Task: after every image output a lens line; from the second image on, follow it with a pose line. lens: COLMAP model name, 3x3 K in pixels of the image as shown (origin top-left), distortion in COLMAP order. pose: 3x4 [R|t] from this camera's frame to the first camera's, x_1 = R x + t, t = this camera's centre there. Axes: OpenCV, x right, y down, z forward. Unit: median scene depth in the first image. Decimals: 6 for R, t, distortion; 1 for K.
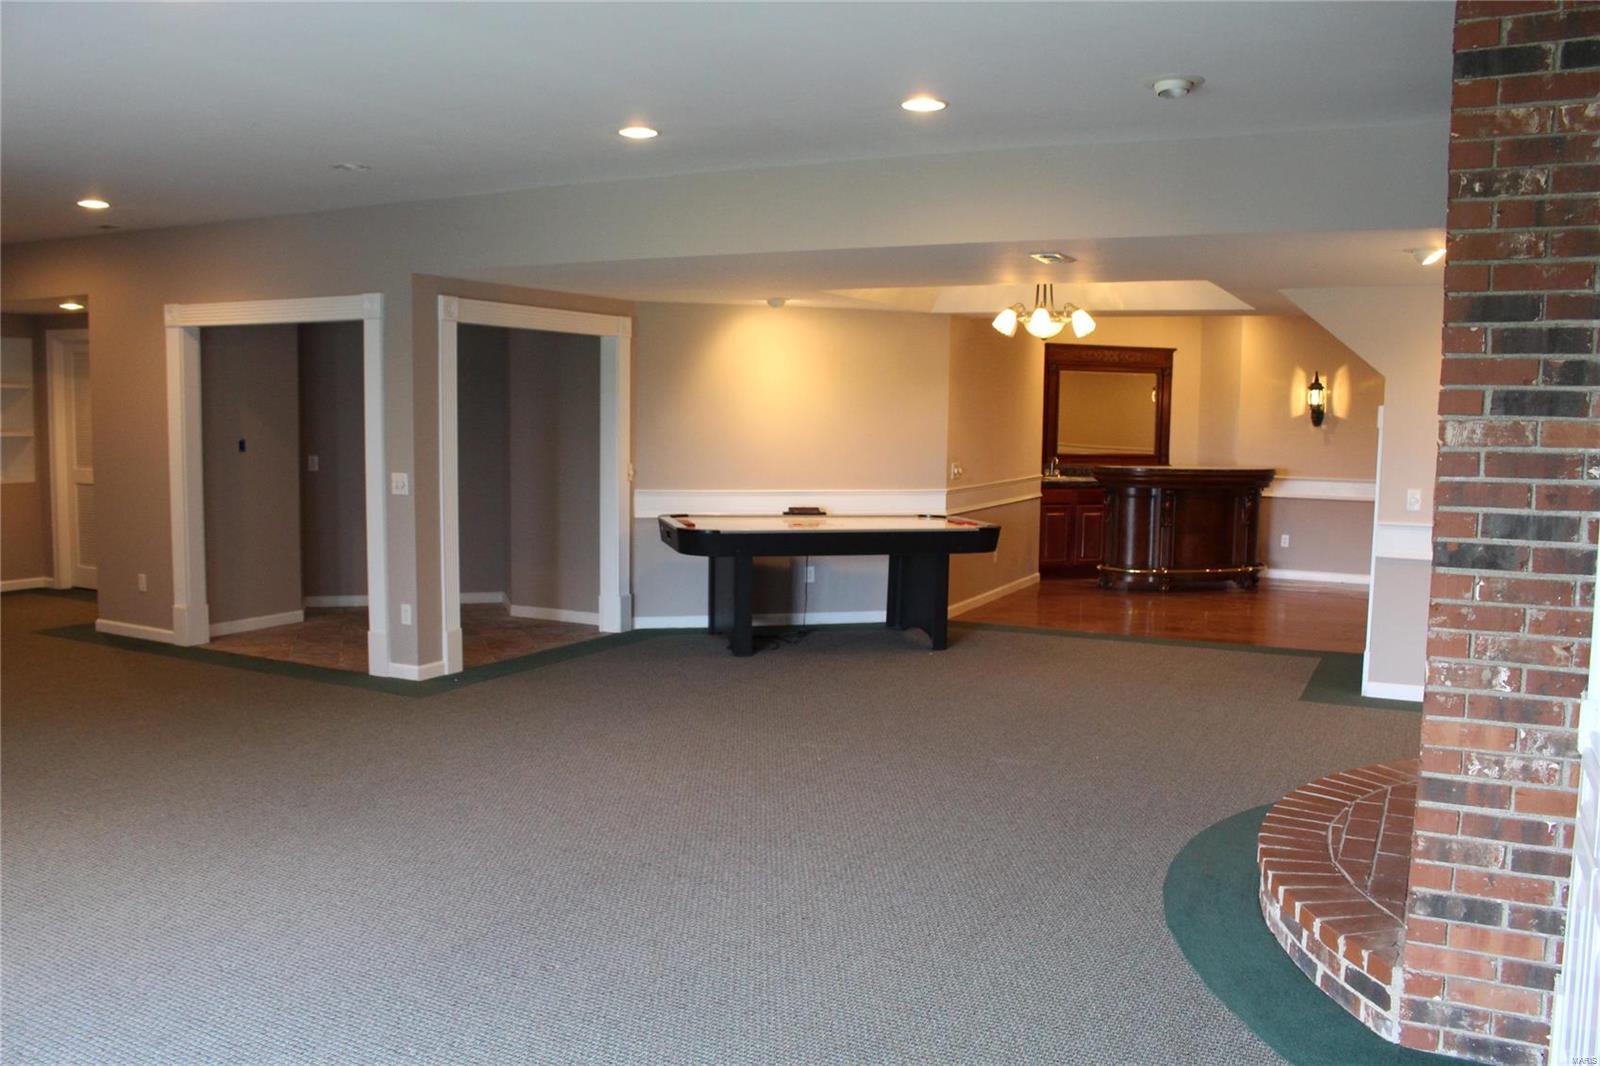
lens RADIAL K [[1316.6, 0, 788.1], [0, 1316.6, 533.4], [0, 0, 1]] dist [-0.152916, 0.117622]
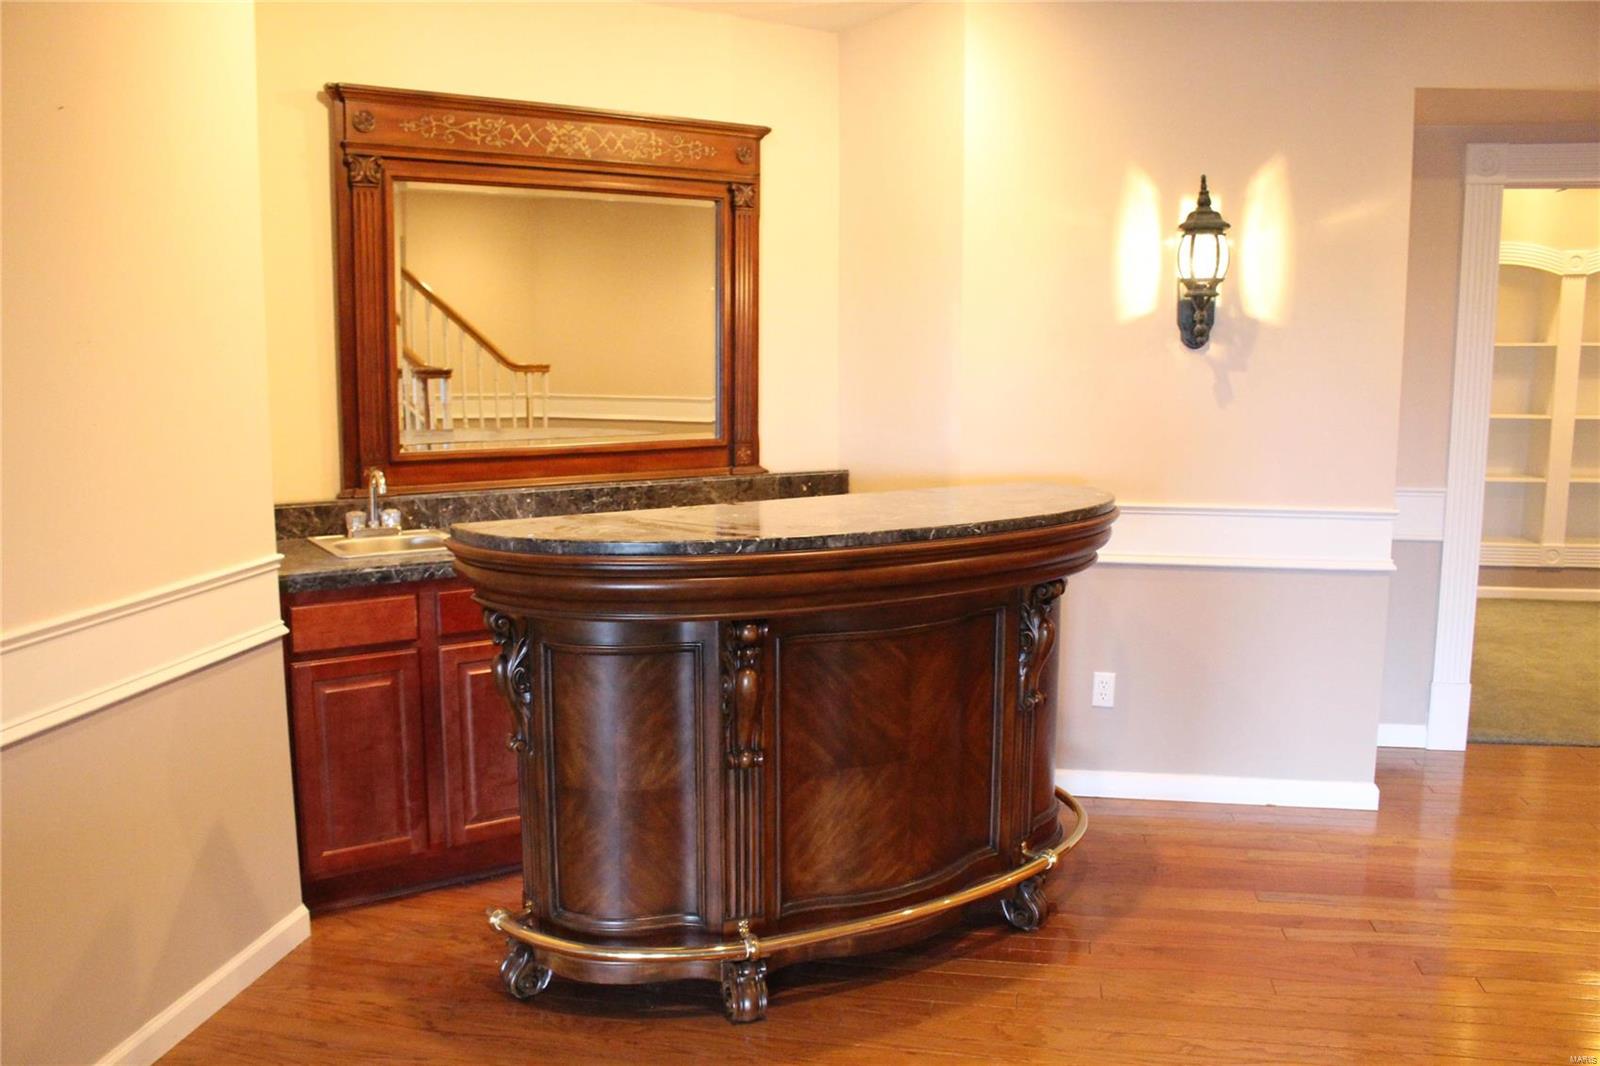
lens RADIAL K [[1316.6, 0, 783.8], [0, 1316.6, 550.3], [0, 0, 1]] dist [-0.152916, 0.117622]
pose [[0.958635, -0.056020, 0.279072, 0.248582], [0.038538, 0.996958, 0.067744, -0.067442], [-0.282018, -0.054187, 0.957878, 0.821717]]
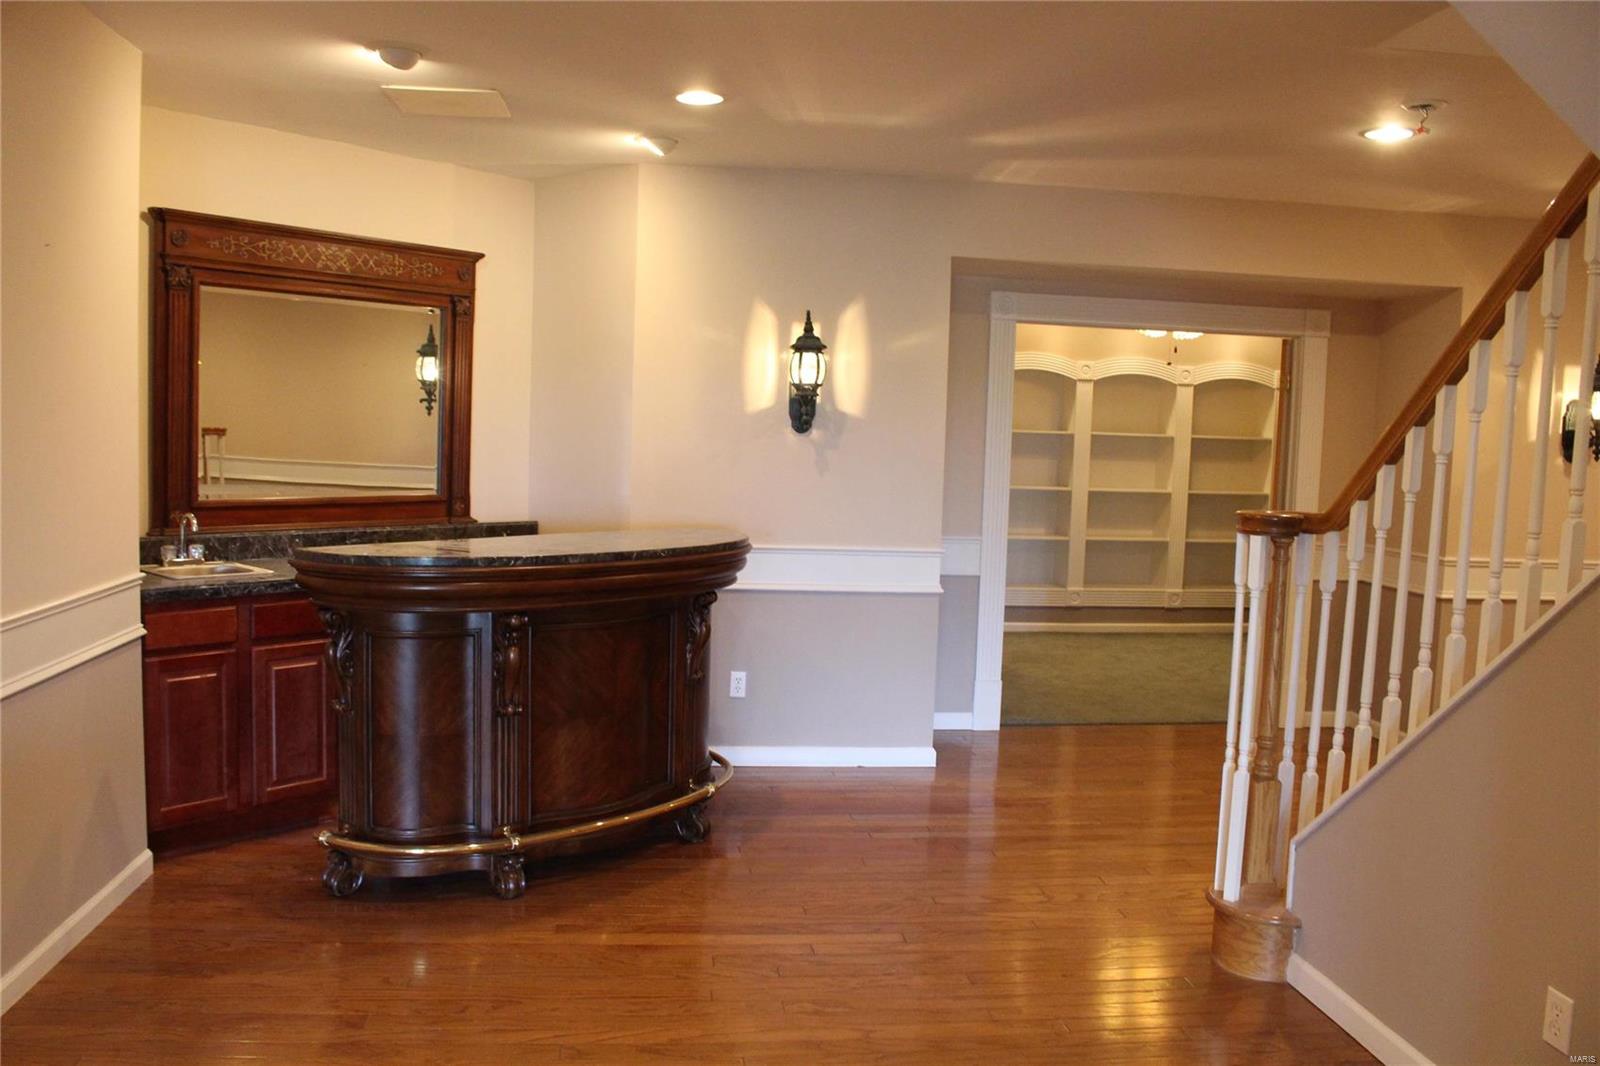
lens RADIAL K [[1316.6, 0, 786.0], [0, 1316.6, 563.6], [0, 0, 1]] dist [-0.152916, 0.117622]
pose [[0.832112, -0.042746, 0.552957, 0.169810], [0.028996, 0.999015, 0.033593, -0.061067], [-0.553848, -0.011920, 0.832532, 0.711754]]
